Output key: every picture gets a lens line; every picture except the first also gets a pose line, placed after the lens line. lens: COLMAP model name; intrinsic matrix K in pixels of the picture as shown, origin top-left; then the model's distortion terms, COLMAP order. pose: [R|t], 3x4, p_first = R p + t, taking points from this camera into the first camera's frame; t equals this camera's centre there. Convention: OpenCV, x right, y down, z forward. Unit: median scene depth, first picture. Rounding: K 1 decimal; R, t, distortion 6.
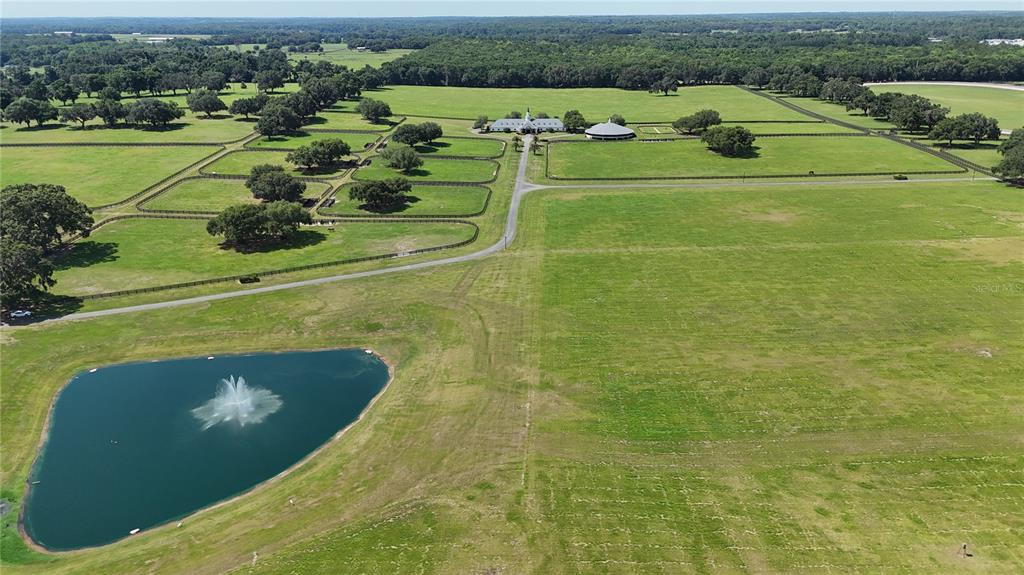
lens RADIAL K [[755.5, 0, 514.9], [0, 755.5, 289.5], [0, 0, 1]] dist [0.070372, -0.066572]
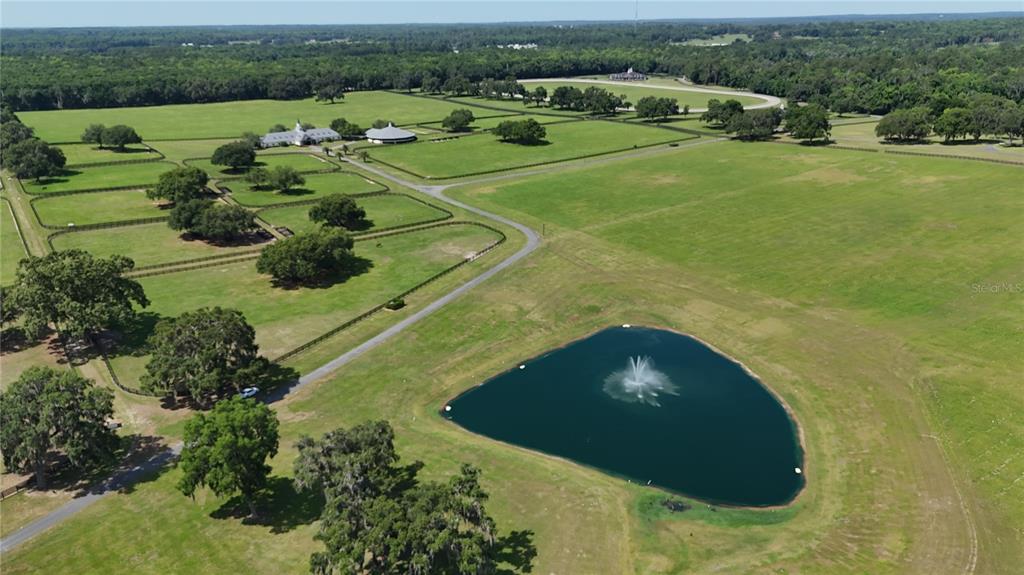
lens RADIAL K [[755.5, 0, 514.3], [0, 755.5, 289.1], [0, 0, 1]] dist [0.070372, -0.066572]
pose [[0.798105, -0.207157, 0.565786, -0.468329], [0.215025, 0.975130, 0.053717, -0.031591], [-0.562843, 0.078786, 0.822801, 0.097315]]
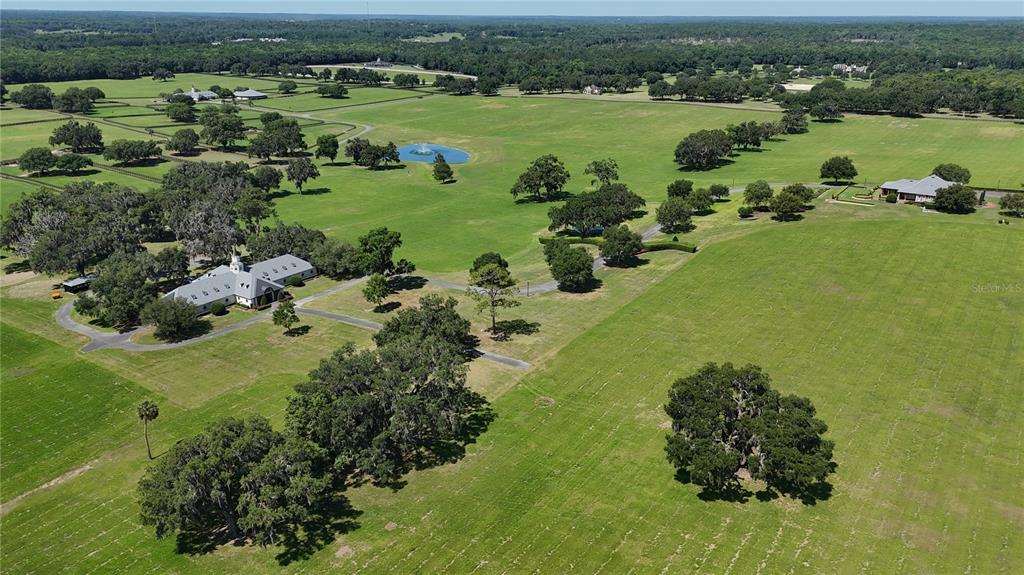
lens RADIAL K [[755.5, 0, 513.1], [0, 755.5, 292.6], [0, 0, 1]] dist [0.070372, -0.066572]
pose [[0.551053, -0.280738, 0.785829, -1.304788], [0.276574, 0.949927, 0.145419, 0.160714], [-0.787304, 0.137206, 0.601105, -0.551566]]
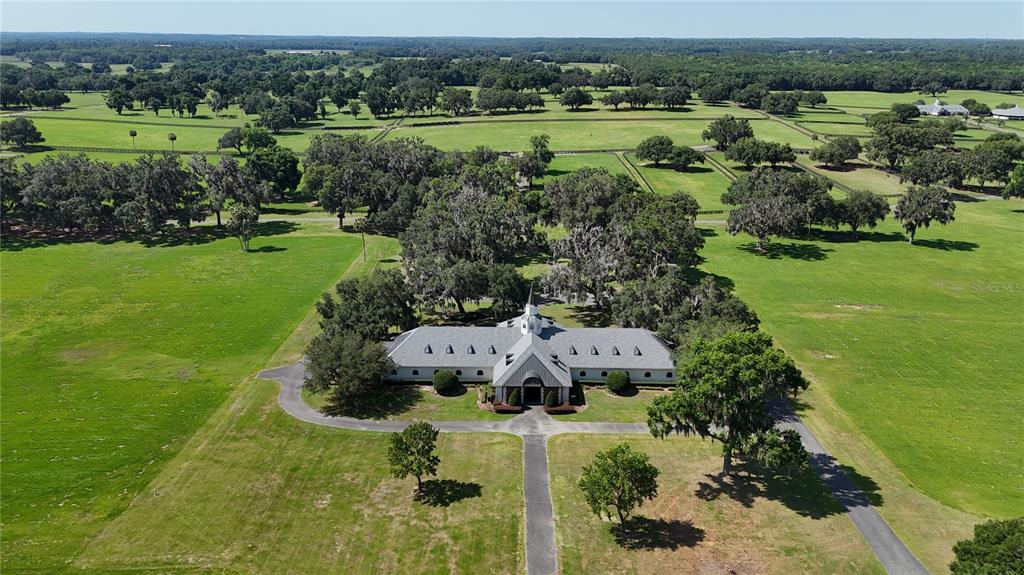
lens RADIAL K [[755.5, 0, 509.9], [0, 755.5, 285.5], [0, 0, 1]] dist [0.070372, -0.066572]
pose [[0.999877, 0.009775, 0.012268, -0.945412], [-0.009398, 0.999491, -0.030476, 0.162155], [-0.012560, 0.030357, 0.999460, -0.352533]]
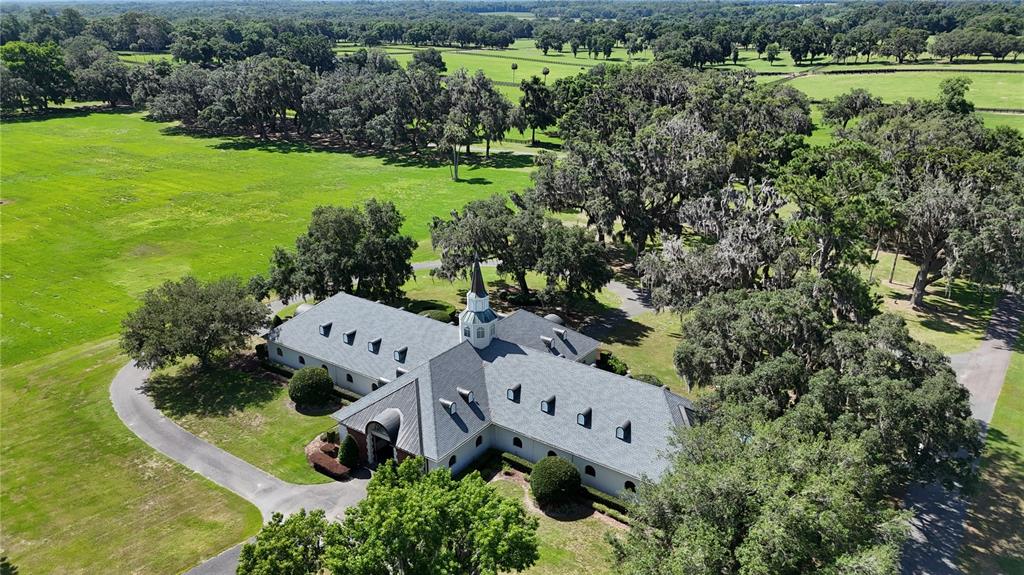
lens RADIAL K [[755.5, 0, 505.7], [0, 755.5, 287.5], [0, 0, 1]] dist [0.070372, -0.066572]
pose [[0.819469, 0.206675, -0.534562, -0.822518], [-0.194890, 0.977621, 0.079212, 0.143602], [0.538970, 0.039268, 0.841409, -0.167275]]
